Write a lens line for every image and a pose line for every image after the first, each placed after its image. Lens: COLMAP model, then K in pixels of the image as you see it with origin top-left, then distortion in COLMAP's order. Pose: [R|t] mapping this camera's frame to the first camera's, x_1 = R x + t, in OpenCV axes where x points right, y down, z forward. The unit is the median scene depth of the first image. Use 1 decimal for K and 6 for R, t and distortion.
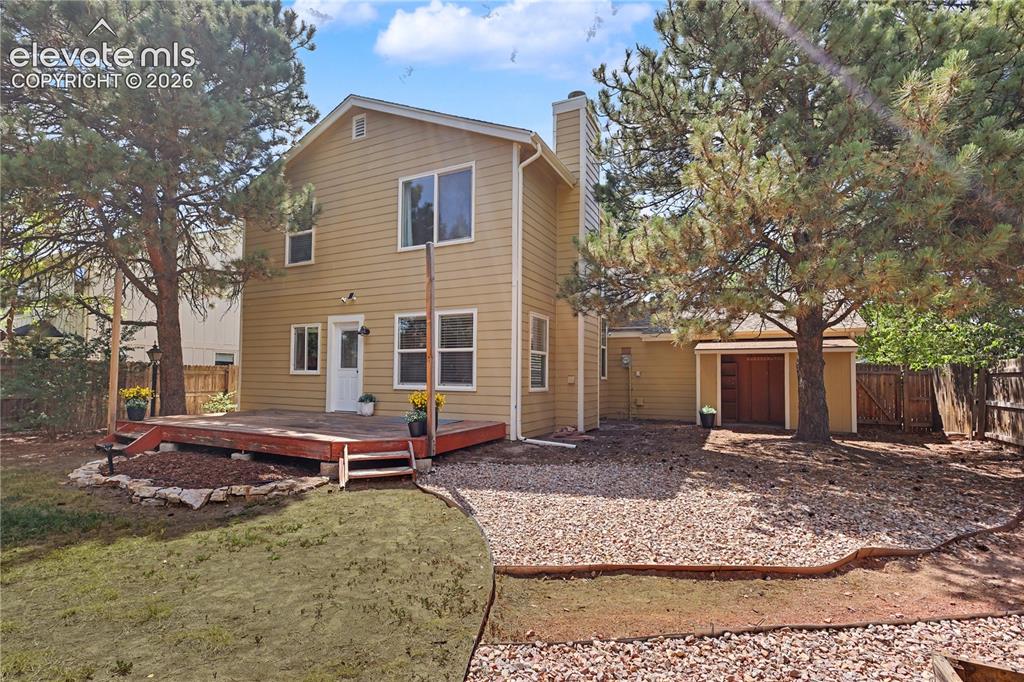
lens RADIAL K [[481.6, 0, 502.7], [0, 481.6, 362.6], [0, 0, 1]] dist [0.003048, 0.000589]
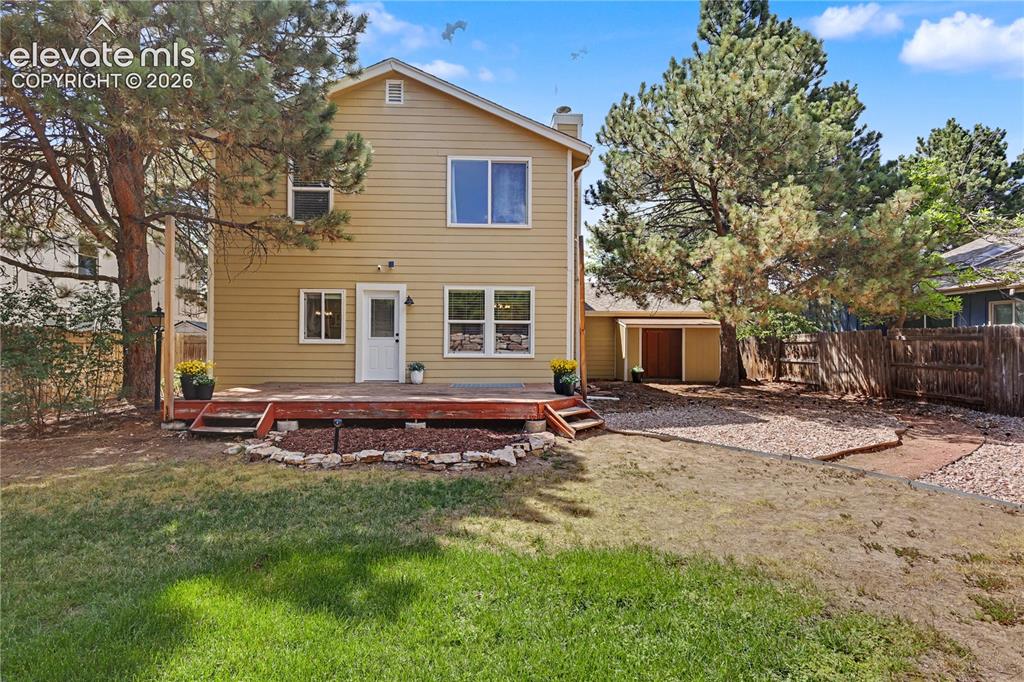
lens RADIAL K [[472.9, 0, 507.7], [0, 472.9, 346.4], [0, 0, 1]] dist [0.001233, 0.000568]
pose [[0.873282, -0.004860, 0.487190, -0.615121], [-0.011760, 0.999449, 0.031049, -0.003202], [-0.487073, -0.032844, 0.872744, 0.029643]]
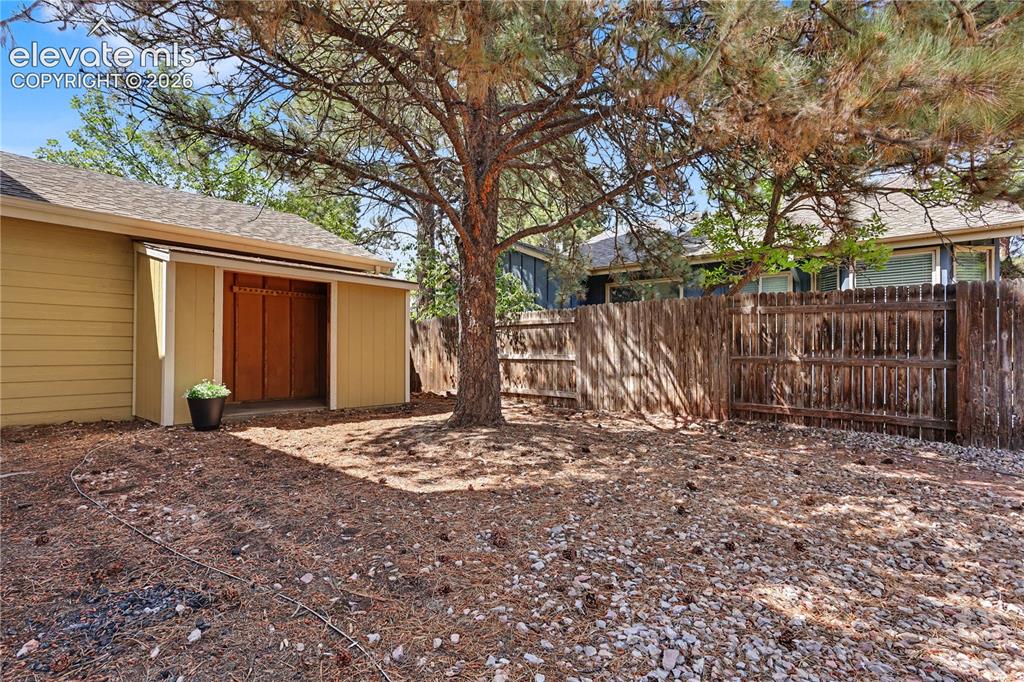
lens RADIAL K [[472.9, 0, 507.7], [0, 472.9, 346.4], [0, 0, 1]] dist [0.001233, 0.000568]
pose [[0.221378, 0.001432, 0.975187, 0.072449], [-0.032680, 0.999448, 0.005951, 0.054623], [-0.974640, -0.033187, 0.221303, 0.734138]]
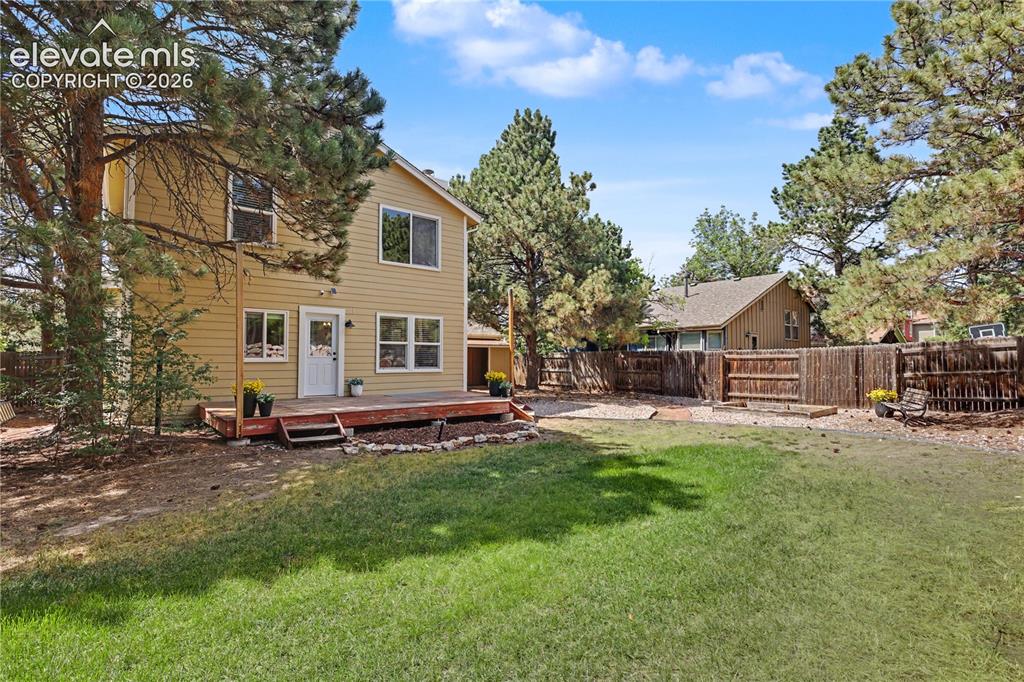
lens RADIAL K [[472.9, 0, 507.7], [0, 472.9, 346.4], [0, 0, 1]] dist [0.001233, 0.000568]
pose [[0.401169, 0.016810, 0.915850, -1.219627], [-0.024514, 0.999671, -0.007611, -0.013065], [-0.915676, -0.019398, 0.401449, 0.203785]]
